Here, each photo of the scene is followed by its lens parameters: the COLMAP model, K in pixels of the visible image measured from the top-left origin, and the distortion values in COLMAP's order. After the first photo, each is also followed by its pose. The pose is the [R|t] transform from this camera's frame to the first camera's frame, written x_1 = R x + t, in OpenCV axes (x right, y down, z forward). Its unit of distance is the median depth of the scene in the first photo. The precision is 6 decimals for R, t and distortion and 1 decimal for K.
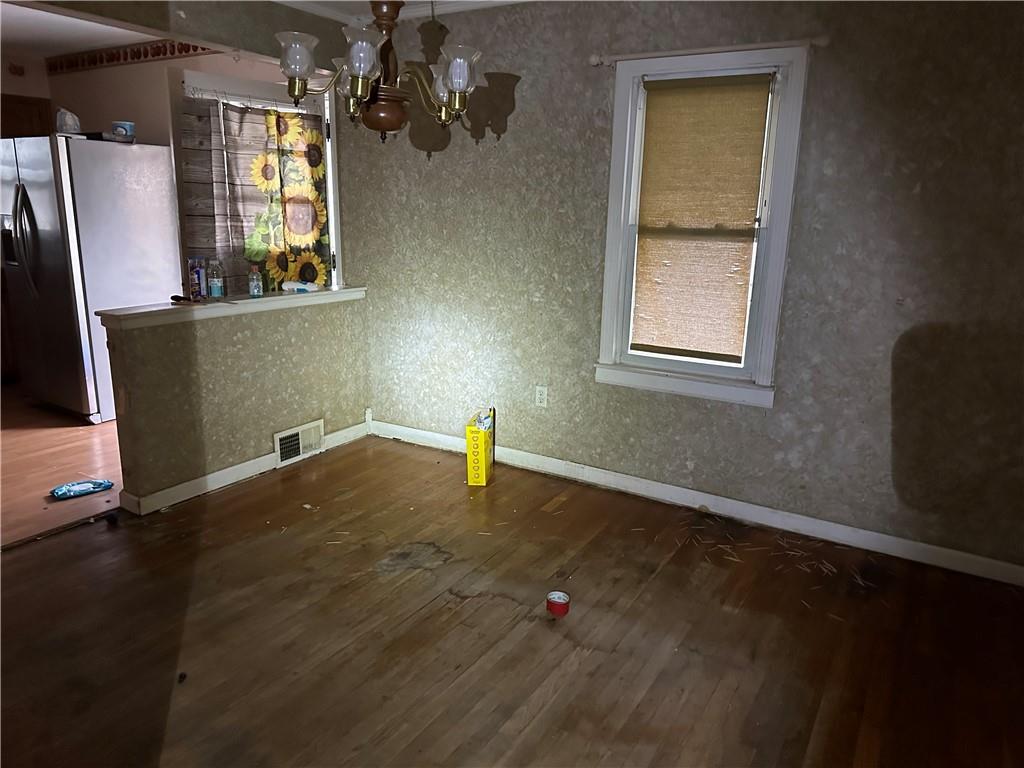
lens RADIAL K [[699.5, 0, 512.0], [0, 699.5, 384.0], [0, 0, 1]] dist [0.067119, -0.120189]
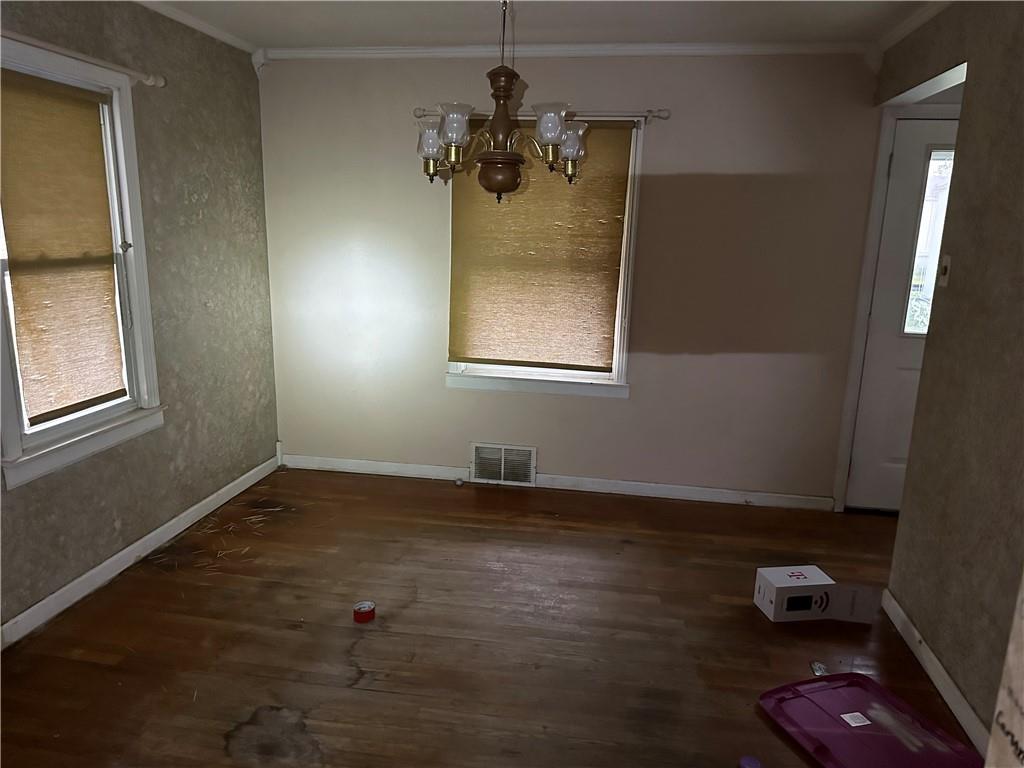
lens RADIAL K [[738.8, 0, 512.0], [0, 738.8, 384.0], [0, 0, 1]] dist [0.001205, -0.000100]
pose [[-0.384693, -0.222839, 0.895742, -0.794034], [0.190287, 0.930431, 0.313191, -0.267001], [-0.903218, 0.290930, -0.315527, 0.876726]]
